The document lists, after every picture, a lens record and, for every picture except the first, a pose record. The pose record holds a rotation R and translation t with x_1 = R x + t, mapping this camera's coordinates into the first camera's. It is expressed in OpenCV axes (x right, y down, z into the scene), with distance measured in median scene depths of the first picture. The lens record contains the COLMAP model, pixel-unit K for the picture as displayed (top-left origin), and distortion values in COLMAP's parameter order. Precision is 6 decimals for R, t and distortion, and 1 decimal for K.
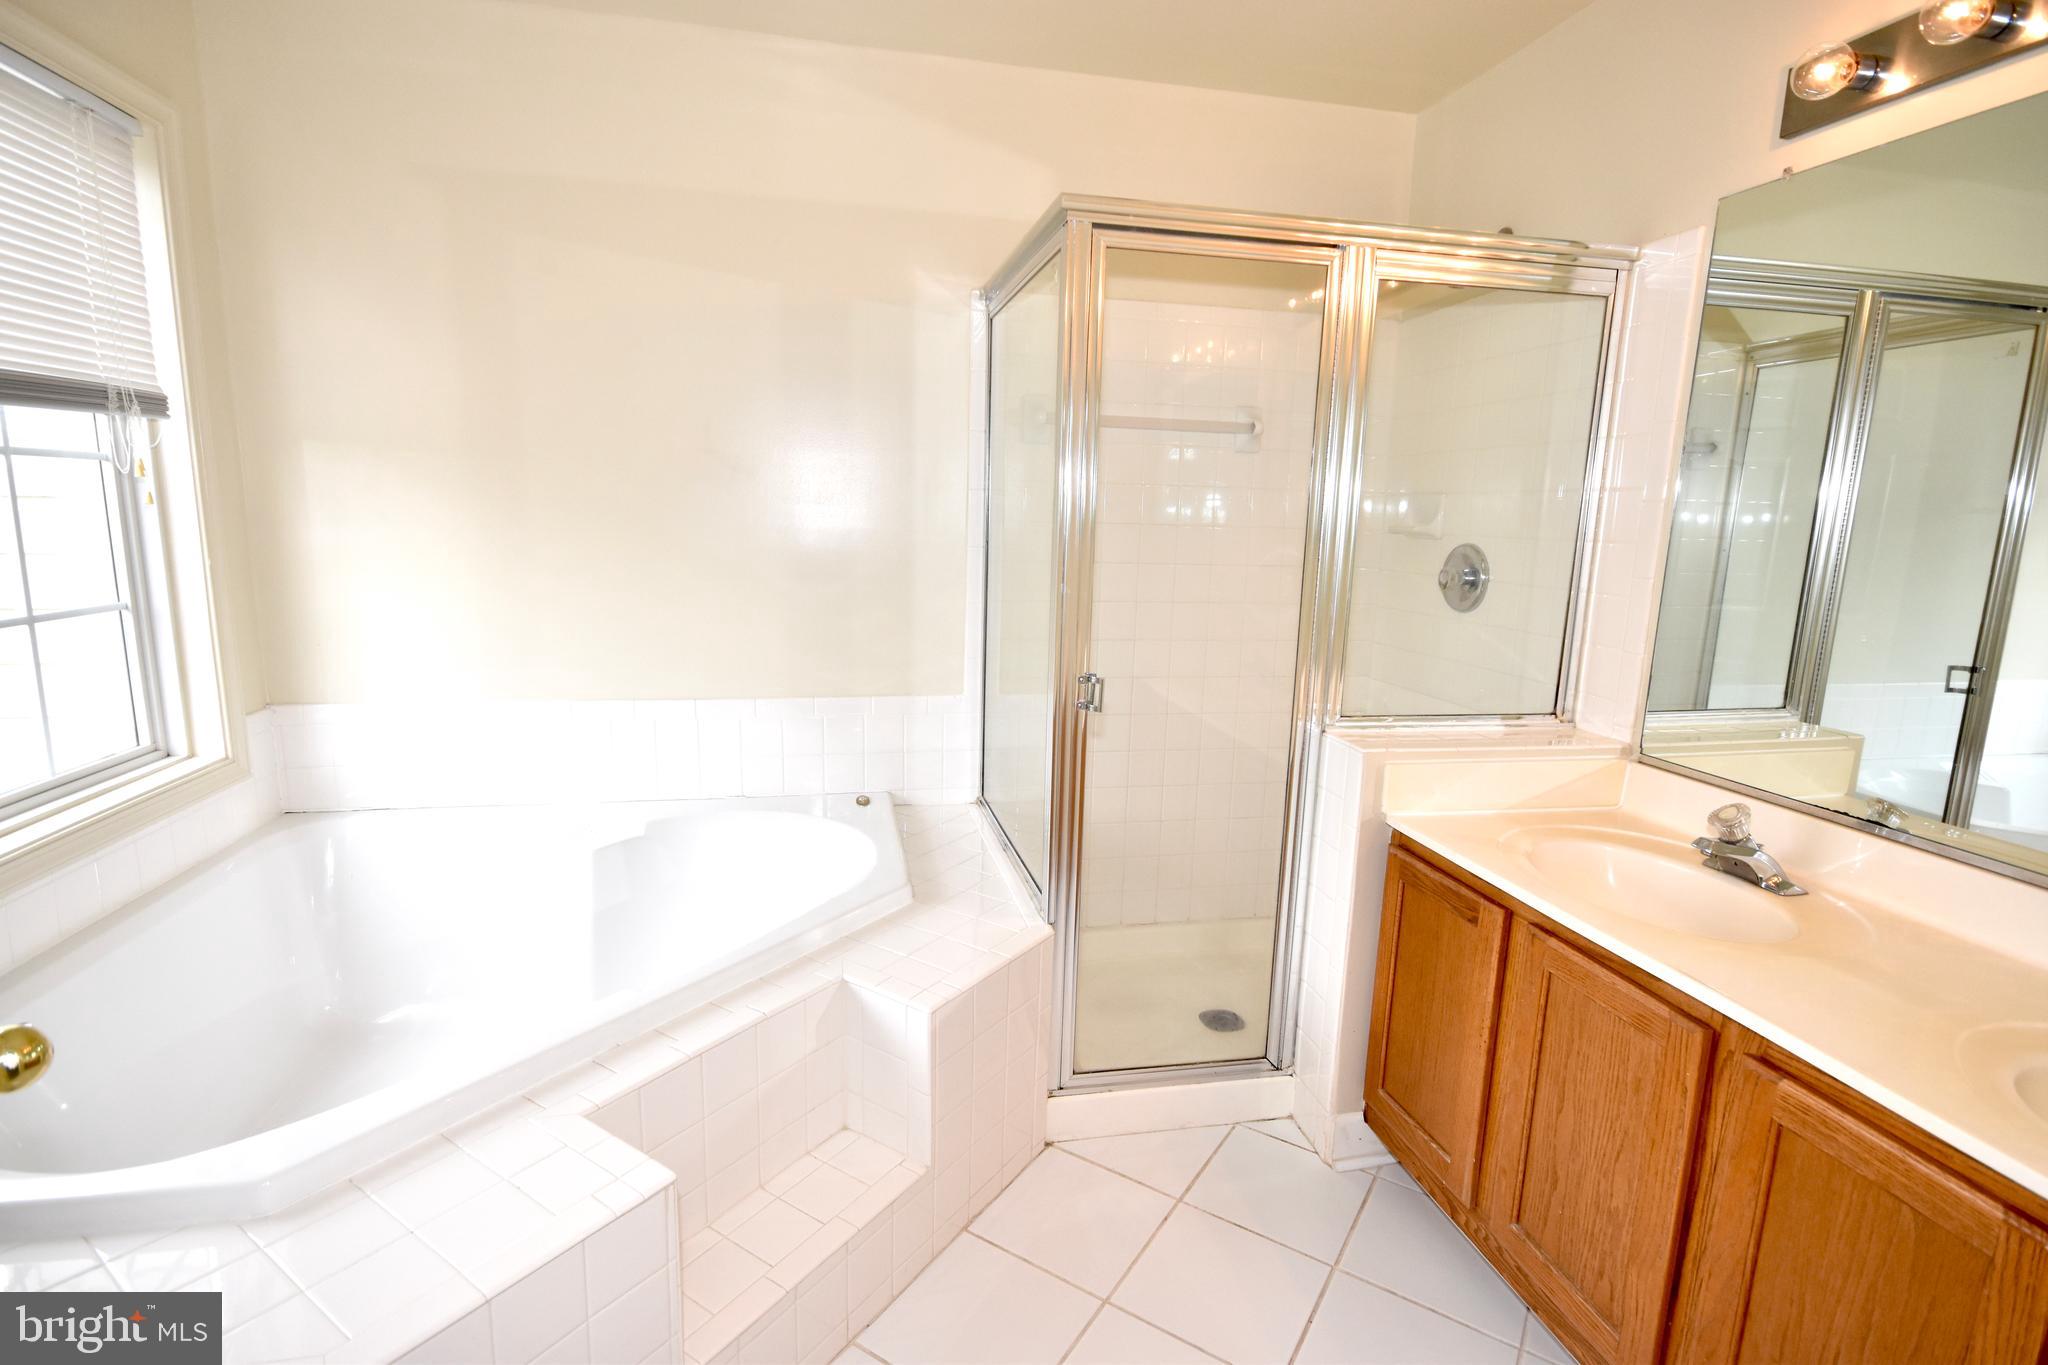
lens RADIAL K [[990.1, 0, 1025.6], [0, 990.1, 679.2], [0, 0, 1]] dist [-0.002014, -0.000187]
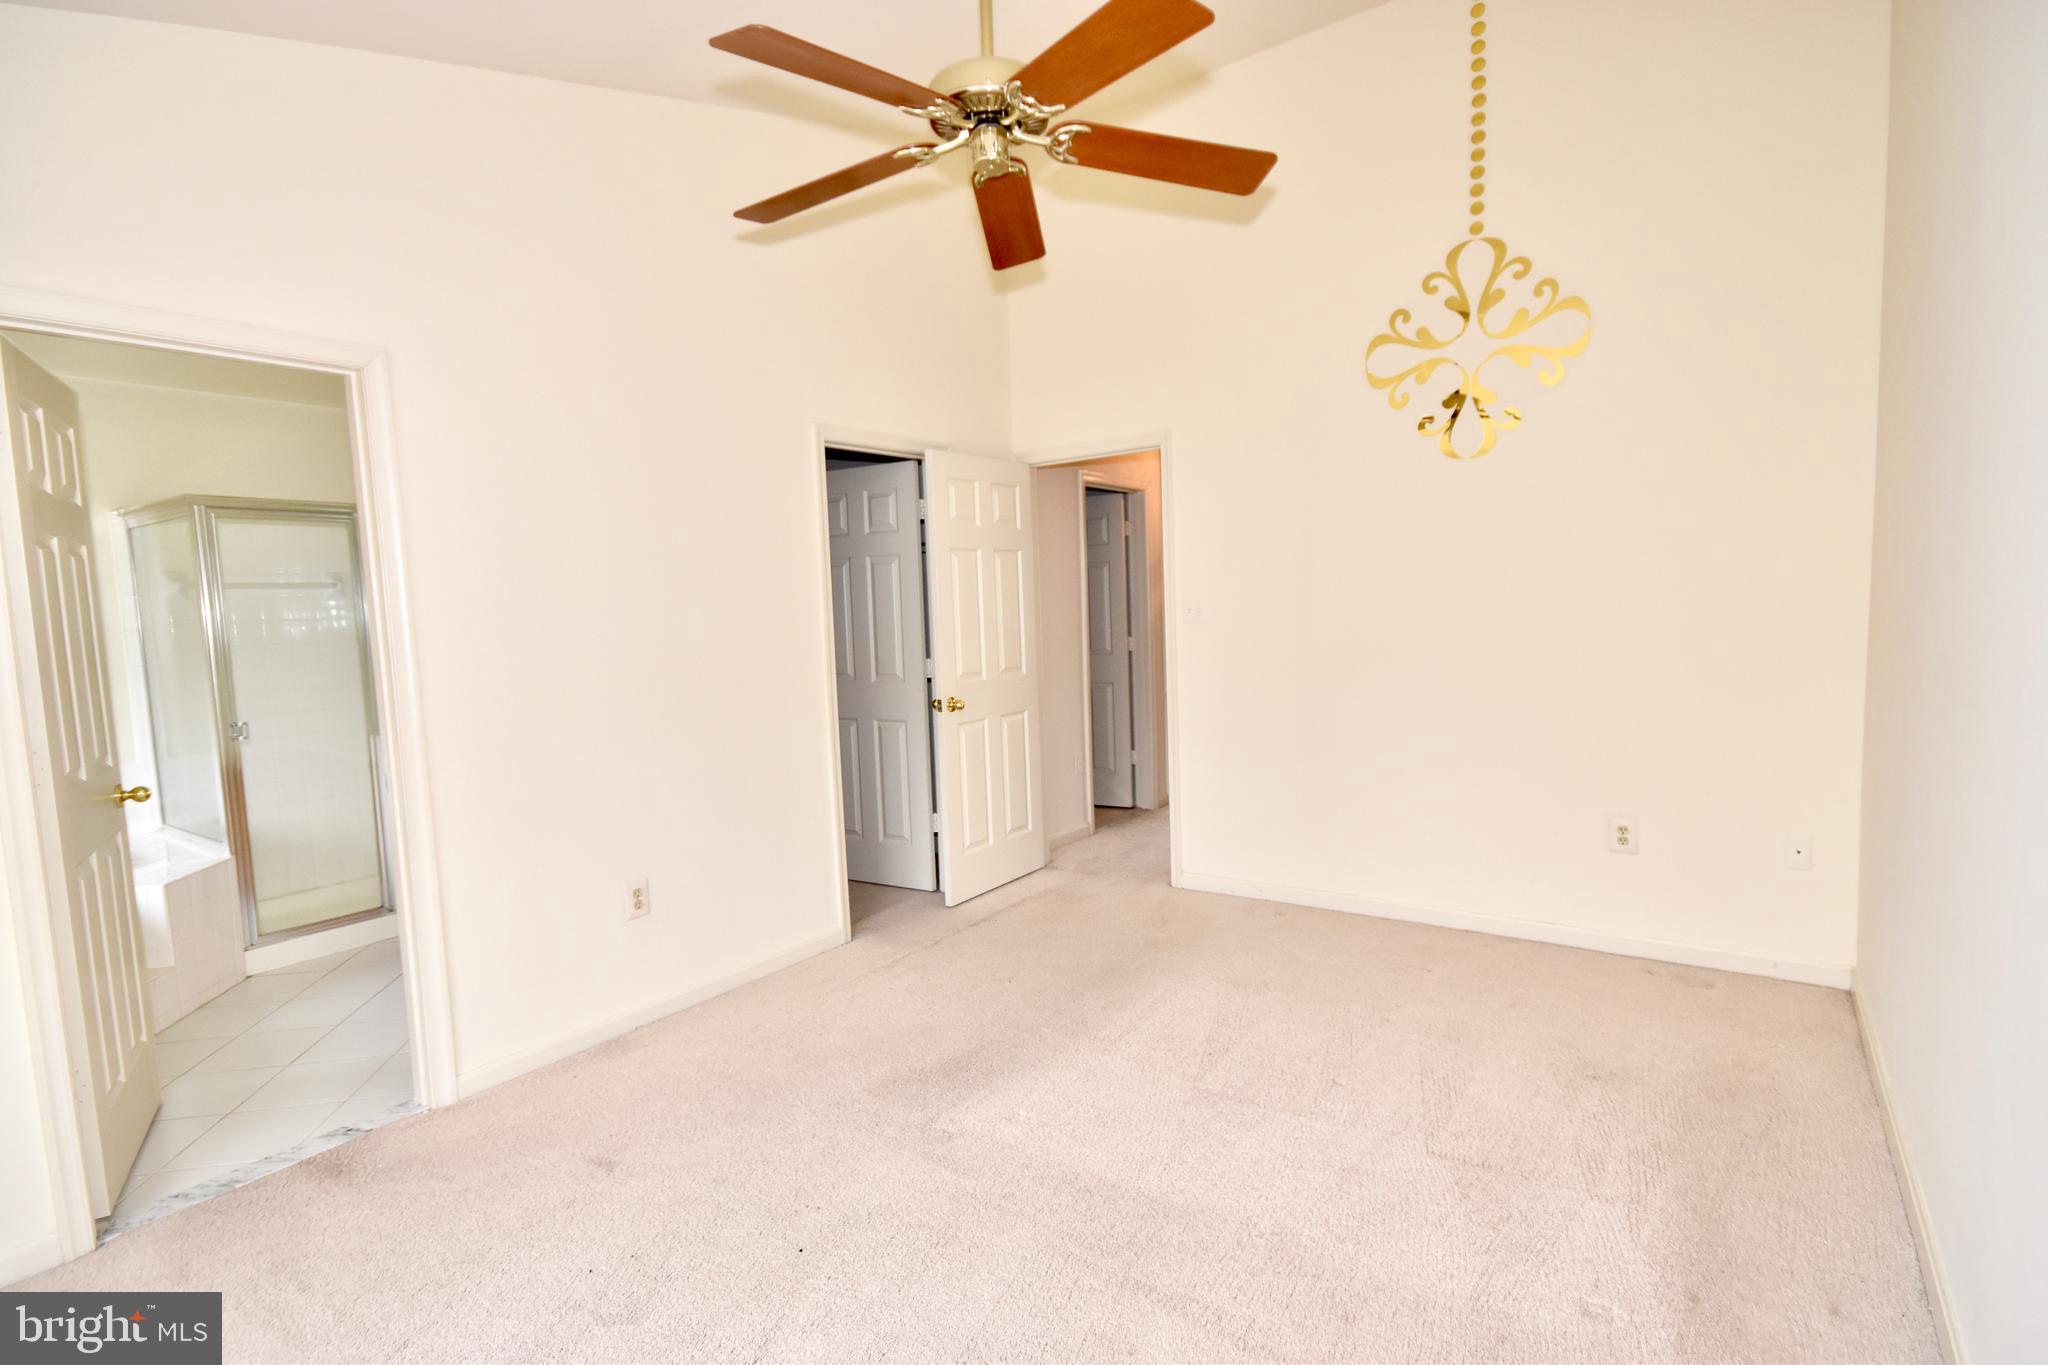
lens RADIAL K [[990.1, 0, 1026.5], [0, 990.1, 688.6], [0, 0, 1]] dist [-0.002014, -0.000187]
pose [[0.724972, -0.108158, 0.680233, -0.127477], [0.174271, 0.984264, -0.029234, 0.259141], [-0.666367, 0.139739, 0.732413, -1.474777]]
